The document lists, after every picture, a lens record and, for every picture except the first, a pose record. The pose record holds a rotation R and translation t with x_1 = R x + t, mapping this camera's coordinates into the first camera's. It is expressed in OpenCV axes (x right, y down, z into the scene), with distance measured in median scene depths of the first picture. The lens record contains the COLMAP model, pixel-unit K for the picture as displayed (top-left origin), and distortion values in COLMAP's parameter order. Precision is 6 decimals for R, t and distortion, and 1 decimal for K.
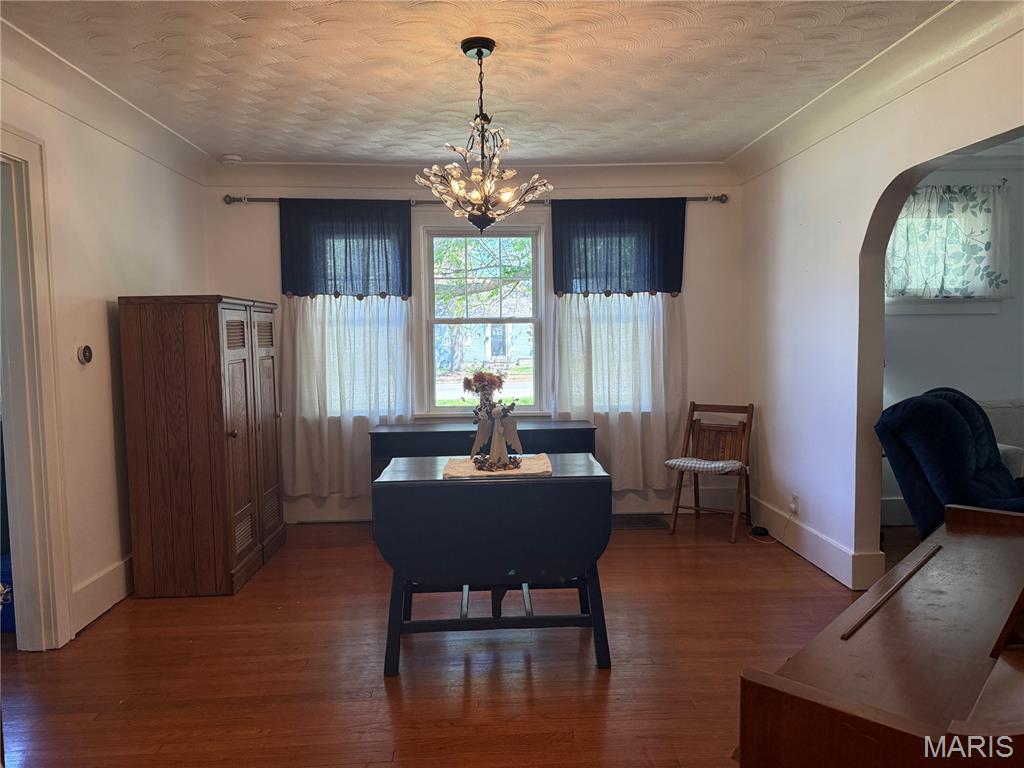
lens RADIAL K [[717.0, 0, 515.7], [0, 717.0, 388.3], [0, 0, 1]] dist [0.131647, -0.213962]
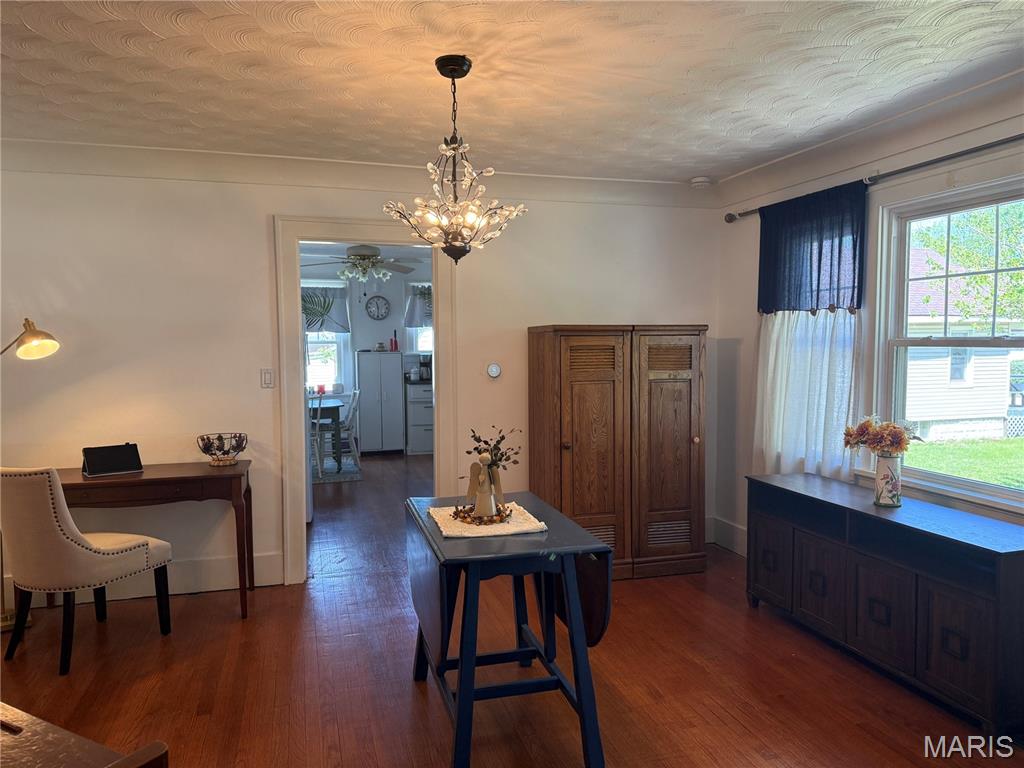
lens RADIAL K [[717.0, 0, 515.7], [0, 717.0, 388.3], [0, 0, 1]] dist [0.131647, -0.213962]
pose [[0.235983, 0.076345, -0.968753, 0.504634], [-0.072805, 0.995496, 0.060718, -0.066942], [0.969026, 0.056201, 0.240479, 0.489557]]
